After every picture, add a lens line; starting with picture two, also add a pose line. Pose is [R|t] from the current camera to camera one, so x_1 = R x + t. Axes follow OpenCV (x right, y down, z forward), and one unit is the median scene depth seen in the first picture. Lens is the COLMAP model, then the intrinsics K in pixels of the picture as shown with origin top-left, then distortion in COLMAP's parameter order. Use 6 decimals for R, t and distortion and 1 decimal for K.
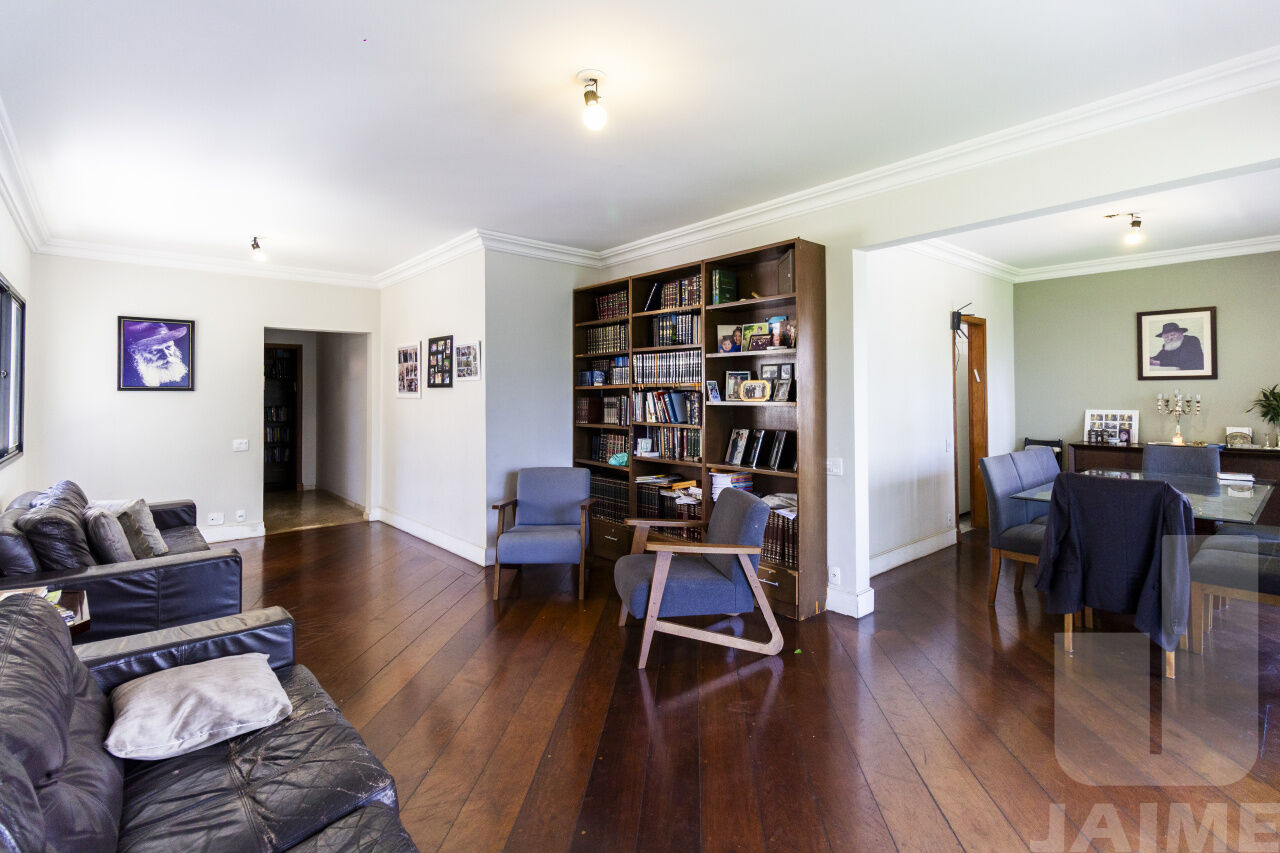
lens RADIAL K [[604.4, 0, 648.8], [0, 604.4, 394.9], [0, 0, 1]] dist [0.001119, 0.001195]
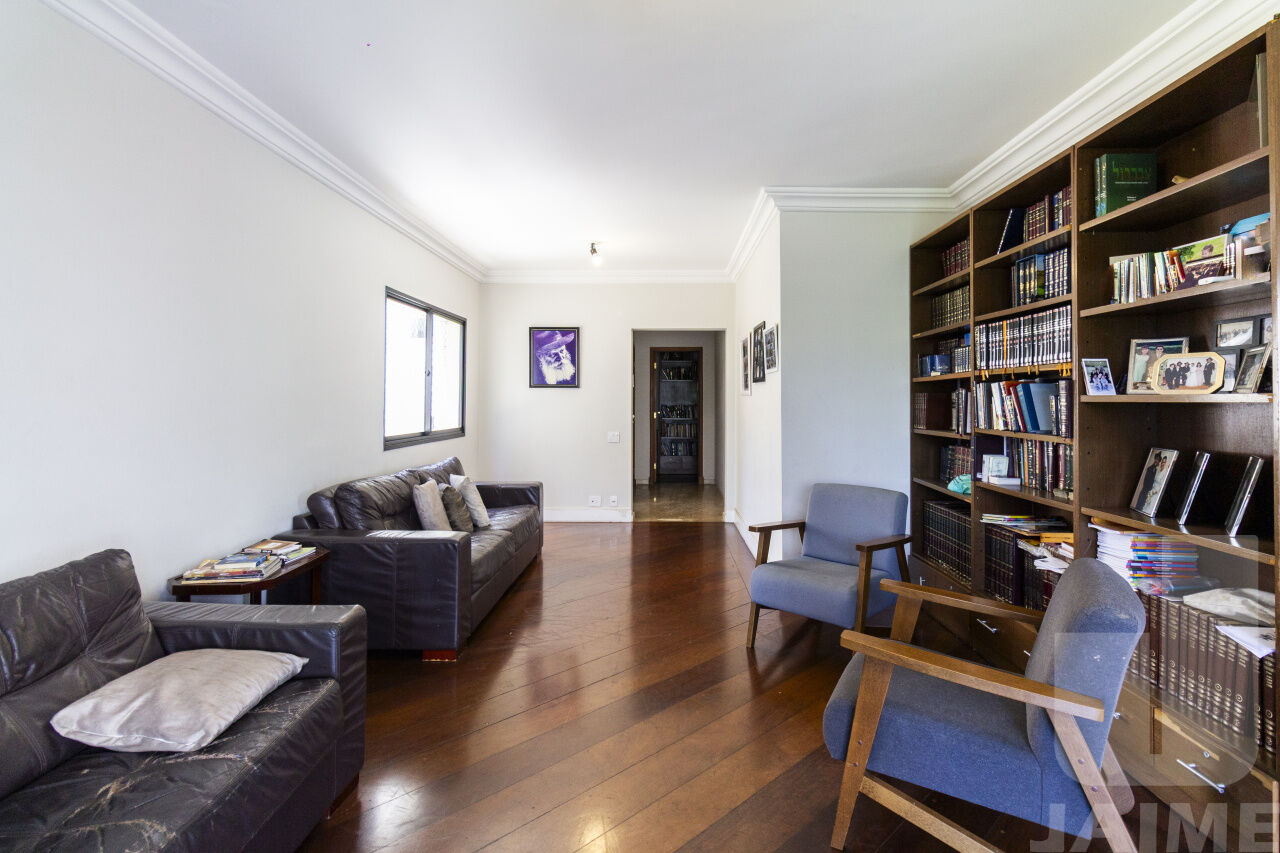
lens RADIAL K [[604.4, 0, 663.8], [0, 604.4, 393.6], [0, 0, 1]] dist [0.001119, 0.001195]
pose [[0.743214, -0.000724, -0.669053, 0.164537], [-0.006483, 0.999945, -0.008283, 0.014801], [0.669022, 0.010494, 0.743169, 0.294389]]
